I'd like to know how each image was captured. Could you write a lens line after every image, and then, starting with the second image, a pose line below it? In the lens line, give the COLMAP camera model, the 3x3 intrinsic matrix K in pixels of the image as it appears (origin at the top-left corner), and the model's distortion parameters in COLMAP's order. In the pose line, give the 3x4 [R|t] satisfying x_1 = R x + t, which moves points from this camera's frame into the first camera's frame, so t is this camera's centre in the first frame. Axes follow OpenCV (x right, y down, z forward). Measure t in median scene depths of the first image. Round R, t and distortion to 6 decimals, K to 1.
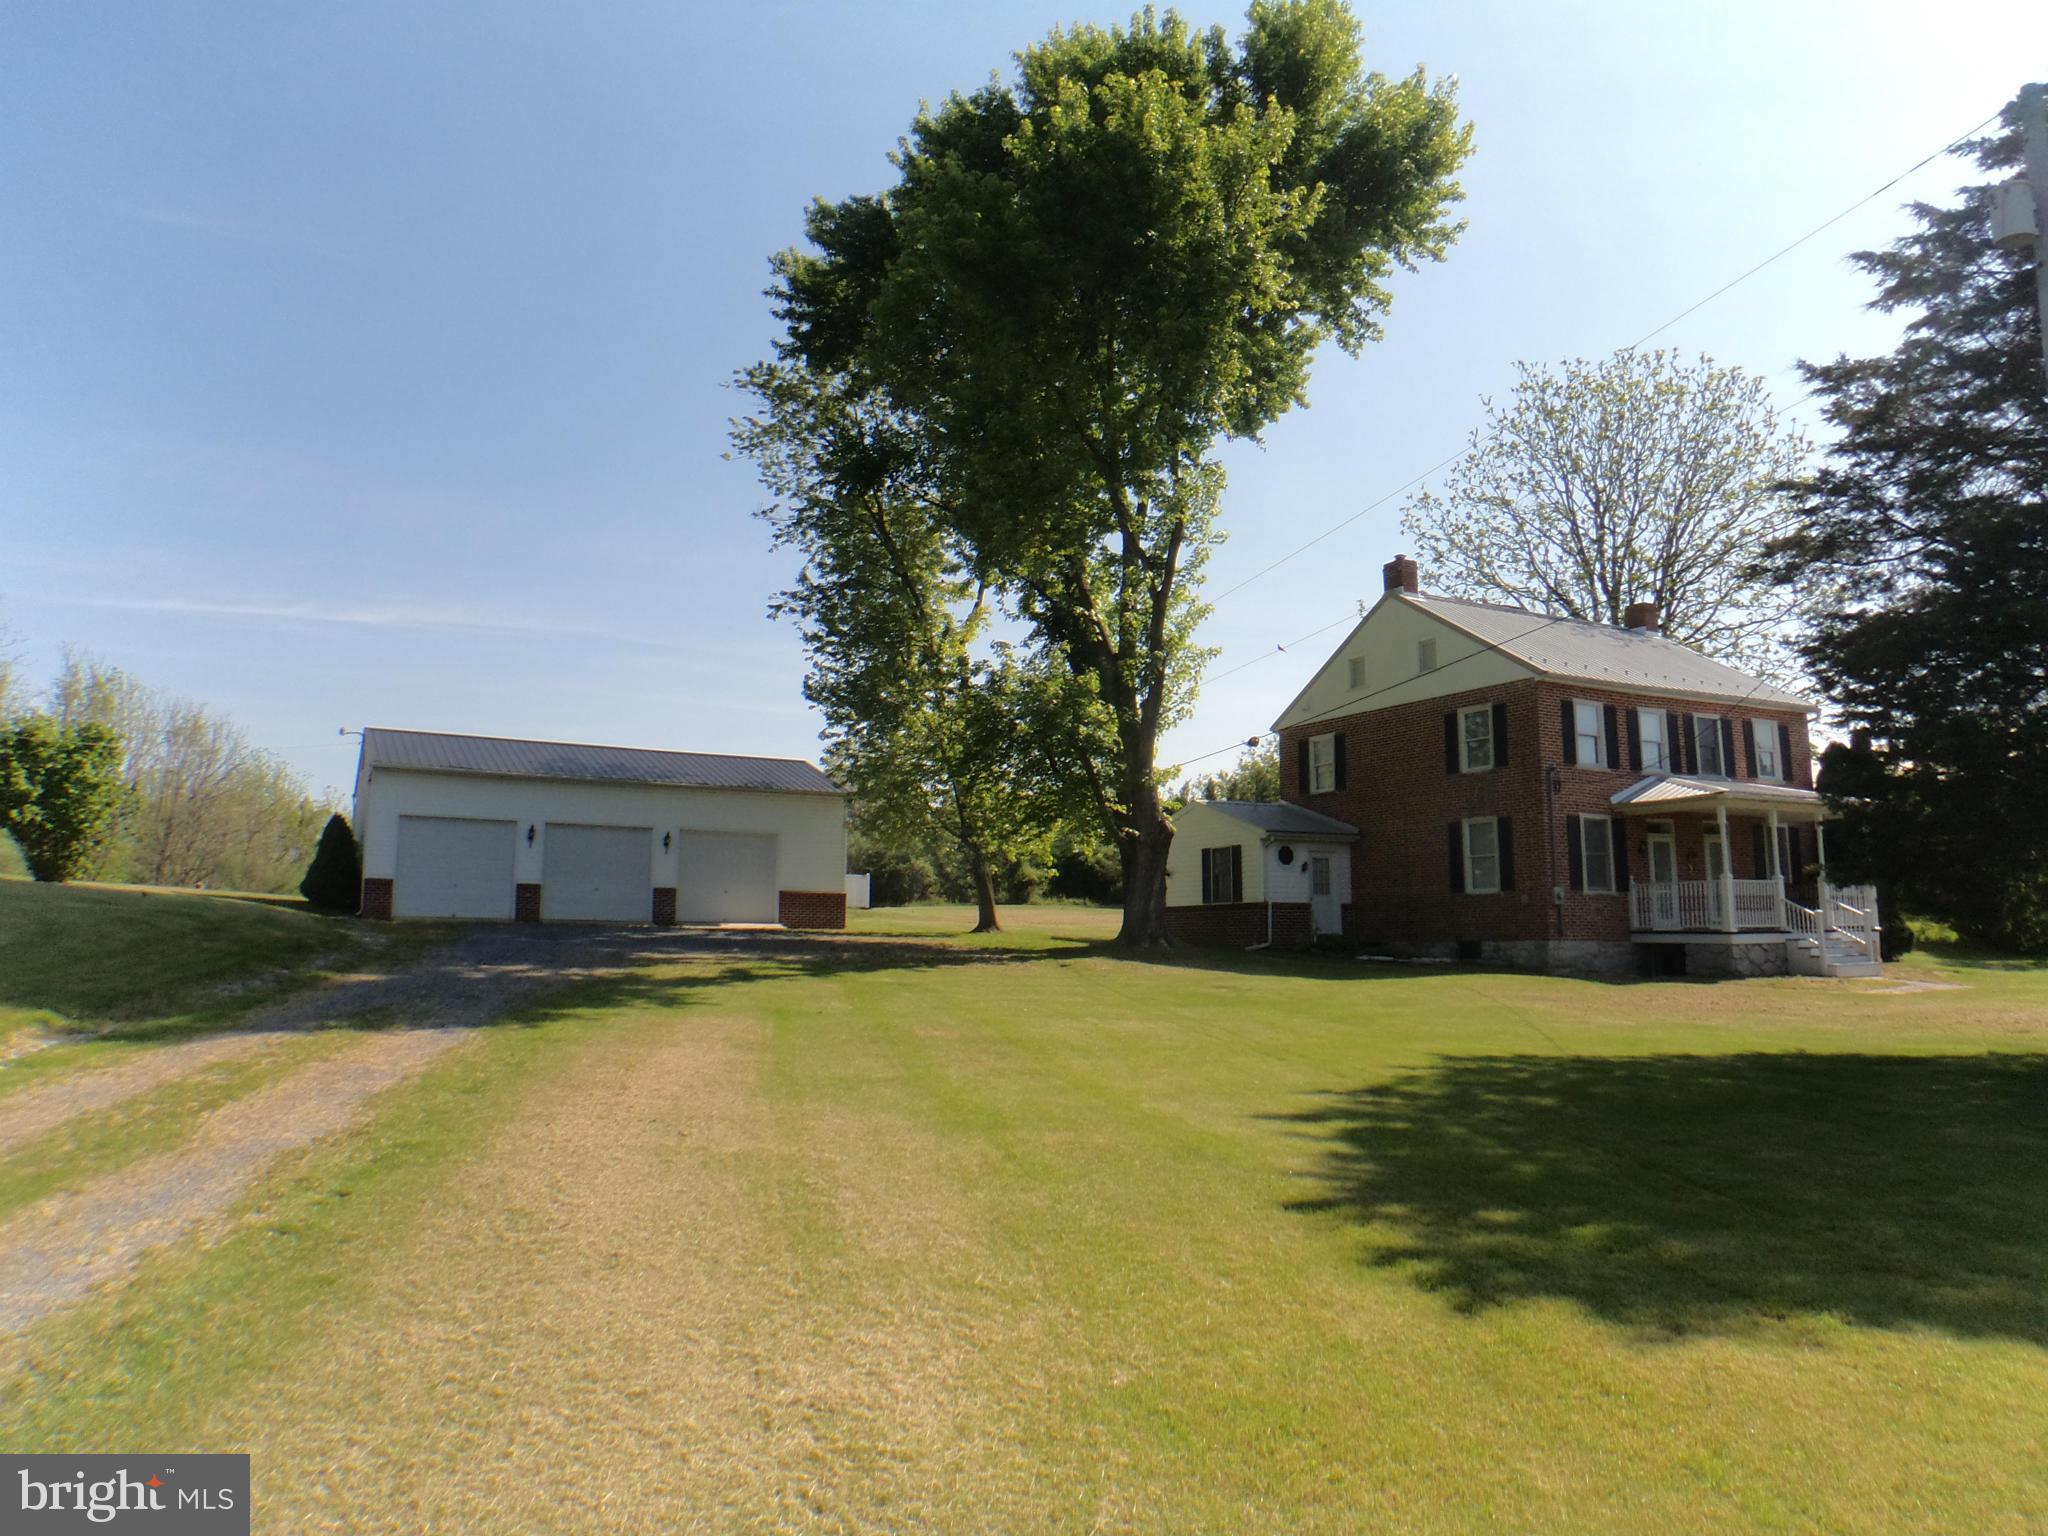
lens RADIAL K [[1357.2, 0, 1024.0], [0, 1357.2, 768.0], [0, 0, 1]] dist [-0.069166, 0.000640]
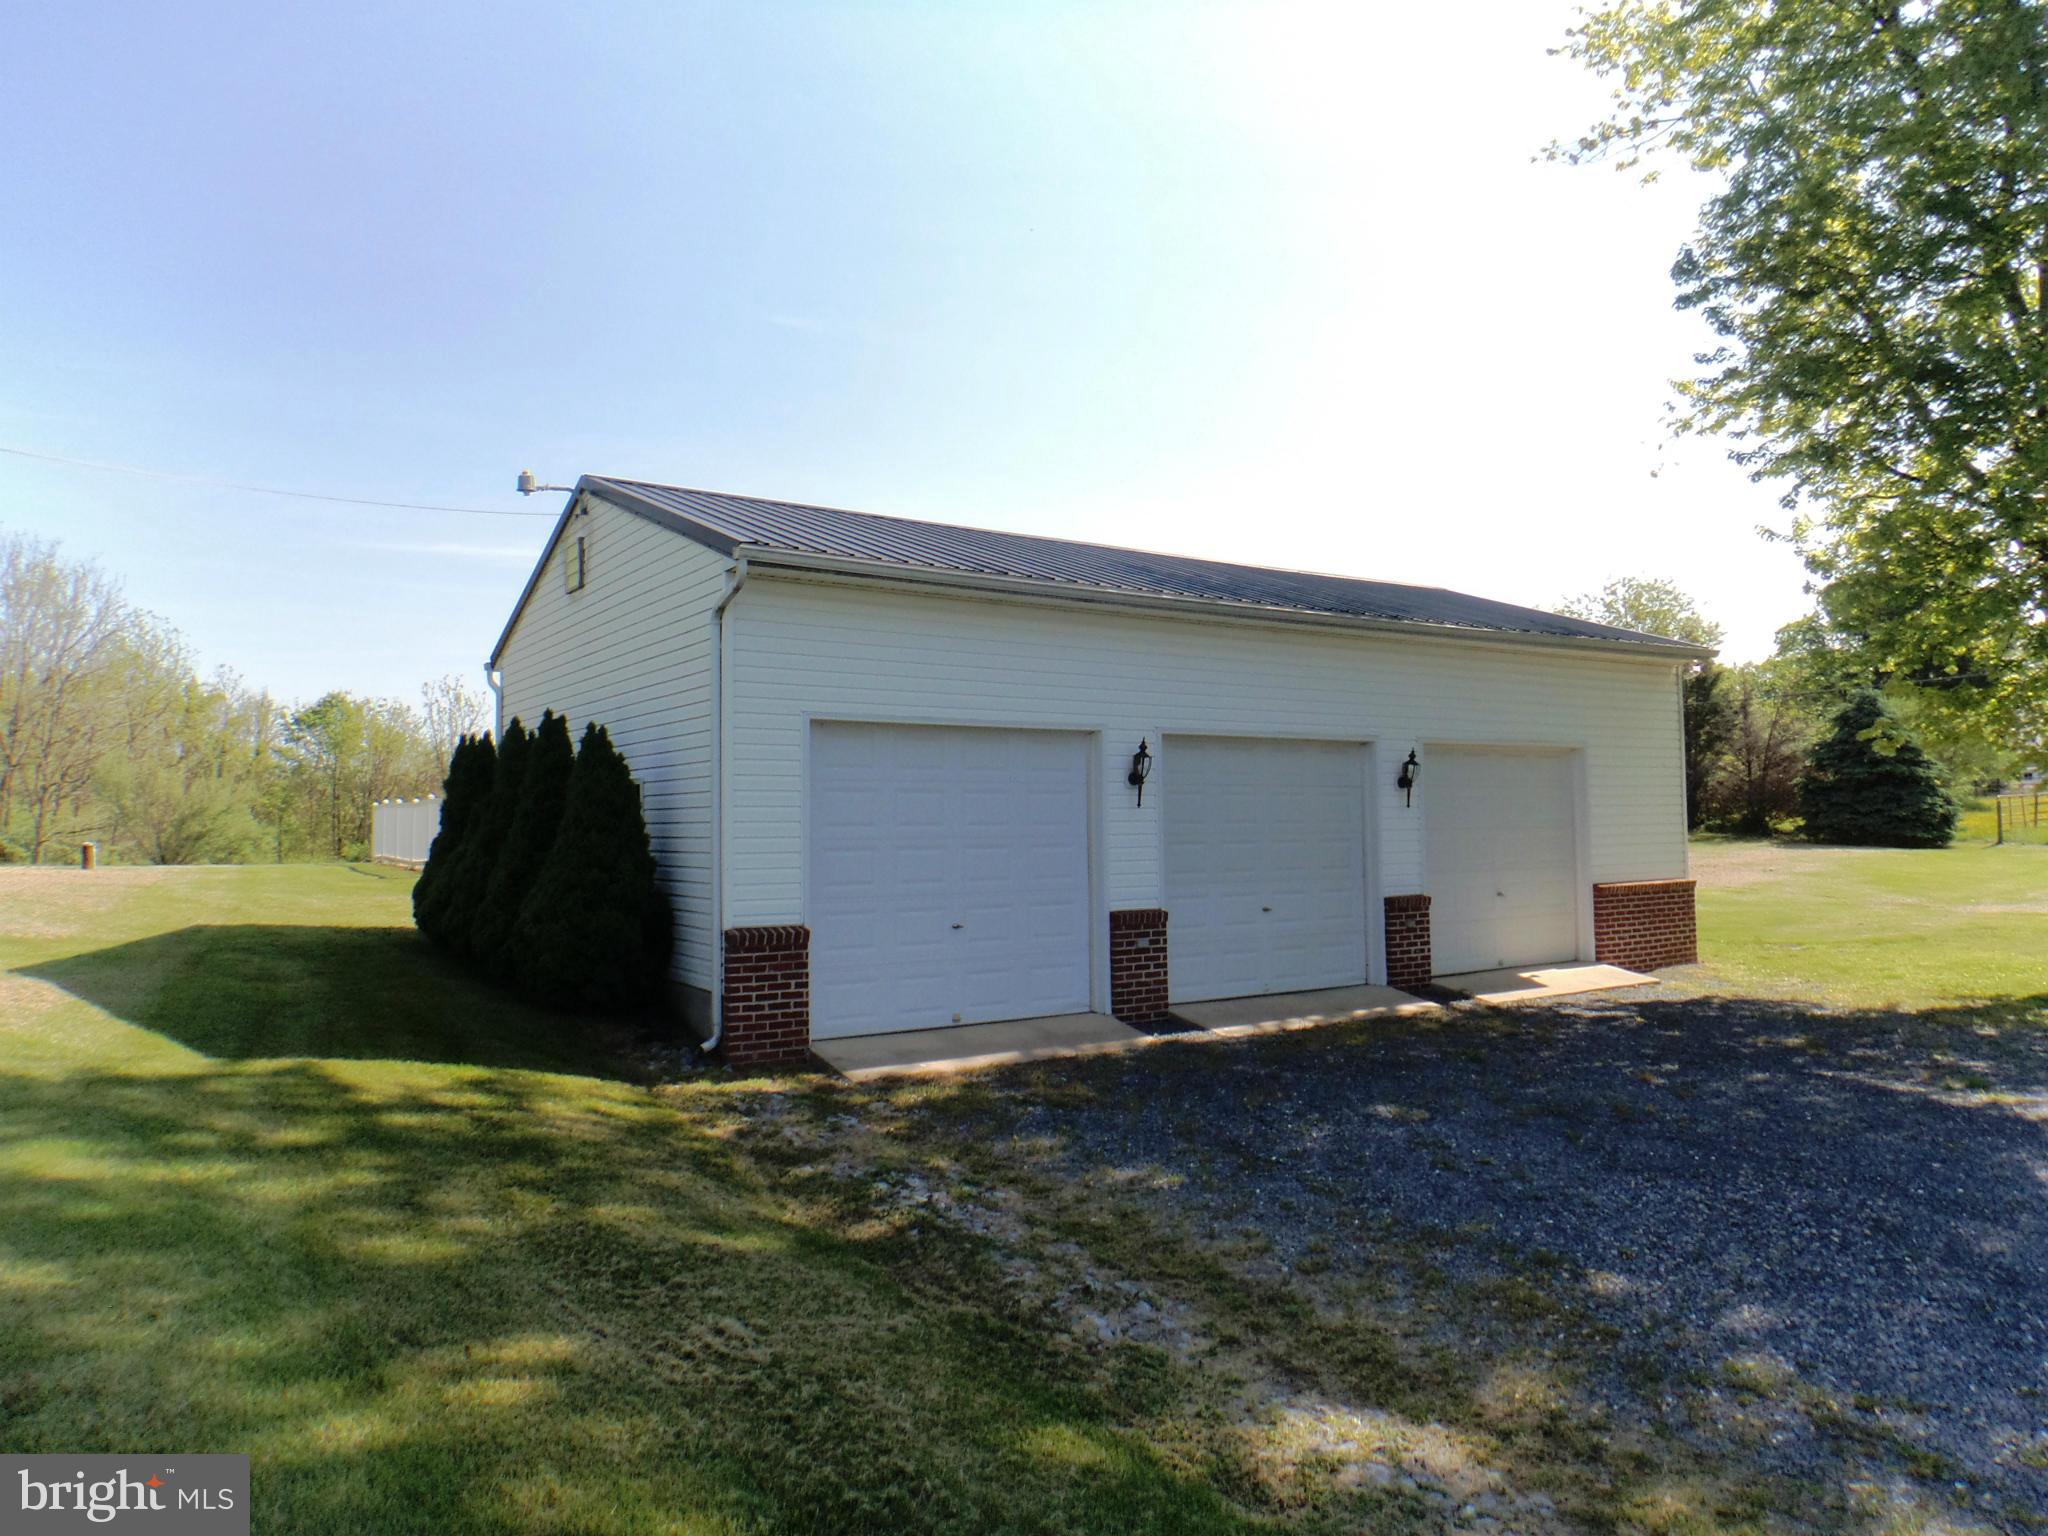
lens RADIAL K [[1357.2, 0, 1024.0], [0, 1357.2, 768.0], [0, 0, 1]] dist [-0.069166, 0.000640]
pose [[0.996404, -0.009536, 0.084196, -0.389671], [0.001874, 0.995884, 0.090618, 0.016041], [-0.084714, -0.090135, 0.992320, 0.600489]]
